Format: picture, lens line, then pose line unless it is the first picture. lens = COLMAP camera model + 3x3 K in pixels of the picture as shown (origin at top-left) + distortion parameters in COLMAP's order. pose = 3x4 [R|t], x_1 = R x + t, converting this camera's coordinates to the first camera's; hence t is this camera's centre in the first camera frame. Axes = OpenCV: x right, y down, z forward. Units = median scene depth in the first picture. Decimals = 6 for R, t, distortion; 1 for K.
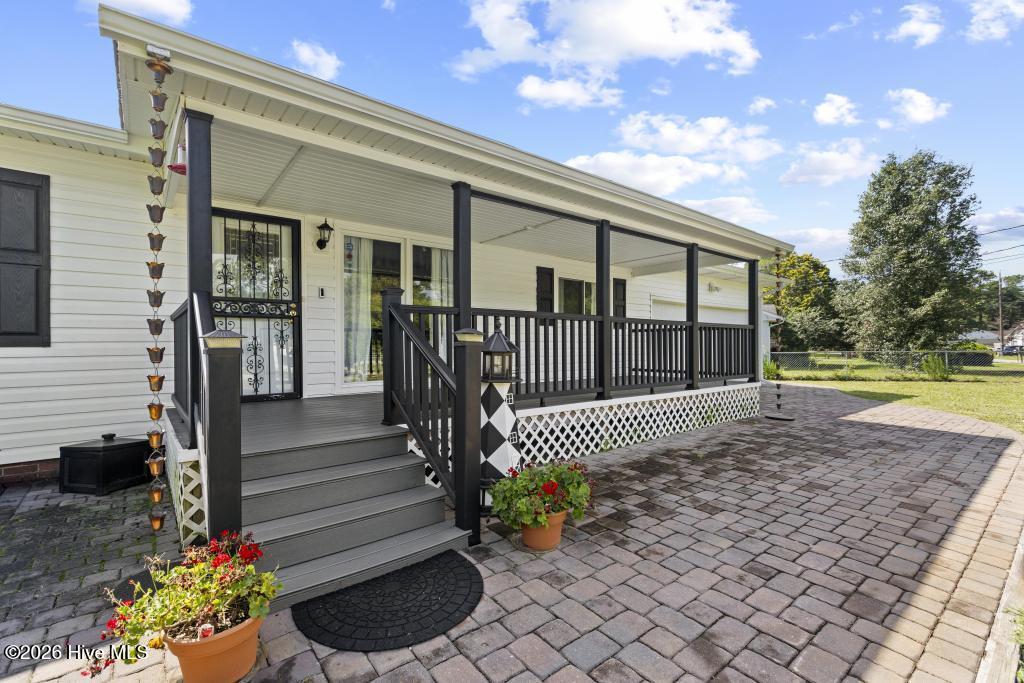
lens RADIAL K [[449.0, 0, 513.2], [0, 449.0, 343.3], [0, 0, 1]] dist [0.000212, -0.000090]
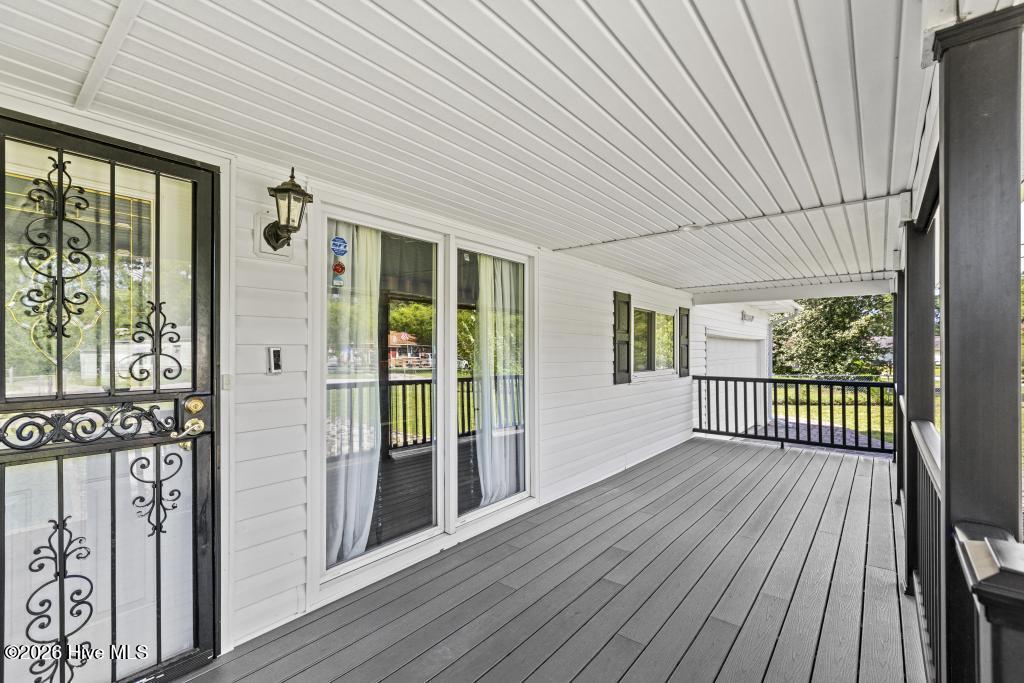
lens RADIAL K [[449.0, 0, 510.9], [0, 449.0, 345.3], [0, 0, 1]] dist [0.000212, -0.000090]
pose [[0.978981, 0.004557, 0.203902, -0.255558], [-0.001774, 0.999903, -0.013826, -0.100534], [-0.203945, 0.013174, 0.978894, 0.483303]]
